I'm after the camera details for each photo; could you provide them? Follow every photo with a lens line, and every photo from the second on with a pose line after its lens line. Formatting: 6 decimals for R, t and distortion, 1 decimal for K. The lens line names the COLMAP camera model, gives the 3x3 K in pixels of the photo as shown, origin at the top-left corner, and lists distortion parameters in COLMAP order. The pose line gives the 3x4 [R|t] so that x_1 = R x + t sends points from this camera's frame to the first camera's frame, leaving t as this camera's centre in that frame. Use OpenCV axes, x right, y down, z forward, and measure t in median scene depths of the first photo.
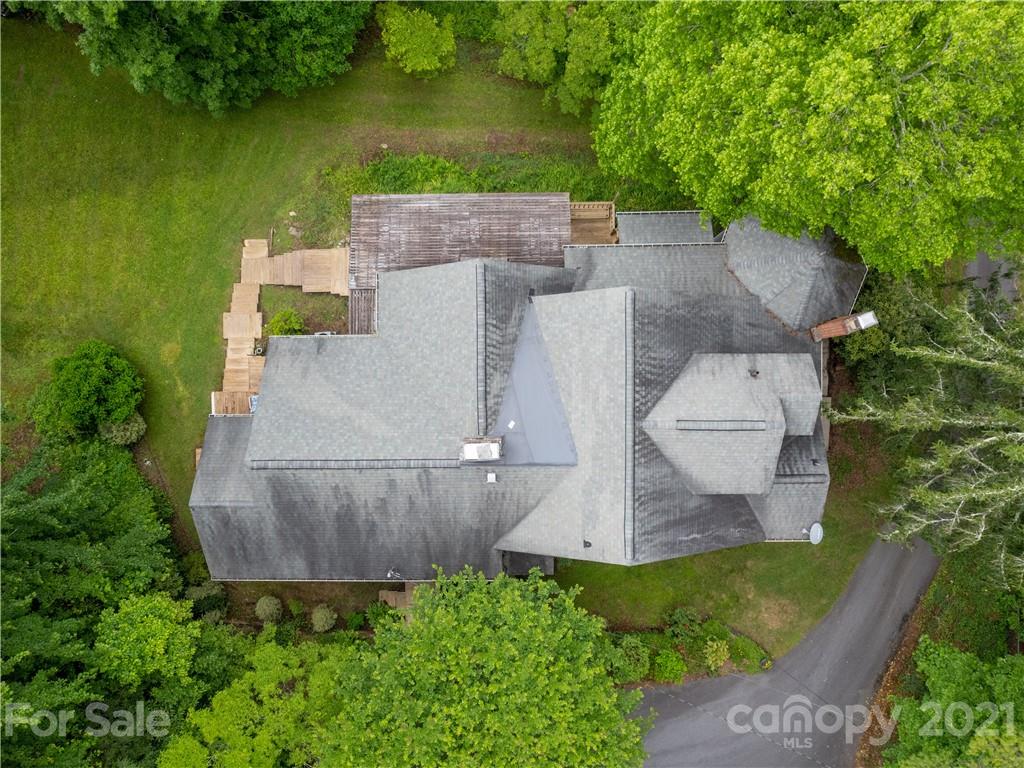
lens RADIAL K [[747.6, 0, 511.8], [0, 747.6, 383.5], [0, 0, 1]] dist [-0.068800, 0.039617]
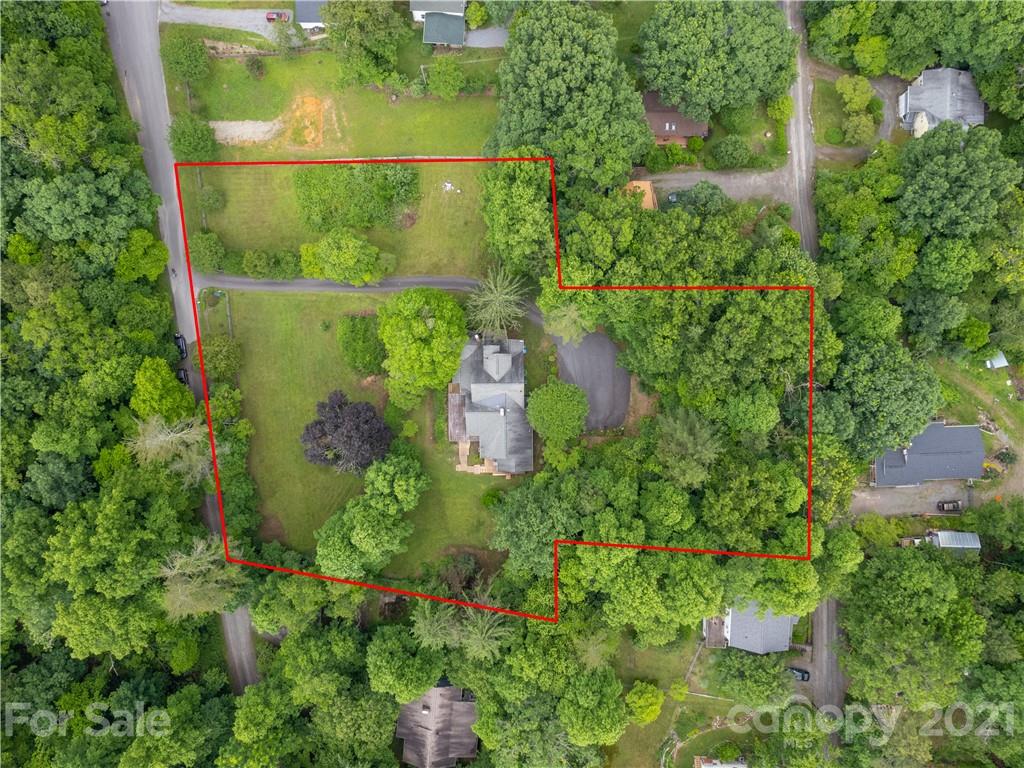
lens RADIAL K [[747.6, 0, 511.7], [0, 747.6, 383.7], [0, 0, 1]] dist [-0.068800, 0.039617]
pose [[-0.006631, -0.999862, 0.015231, 0.071718], [0.999960, -0.006540, 0.006048, 0.117213], [-0.005947, 0.015270, 0.999866, -3.958515]]
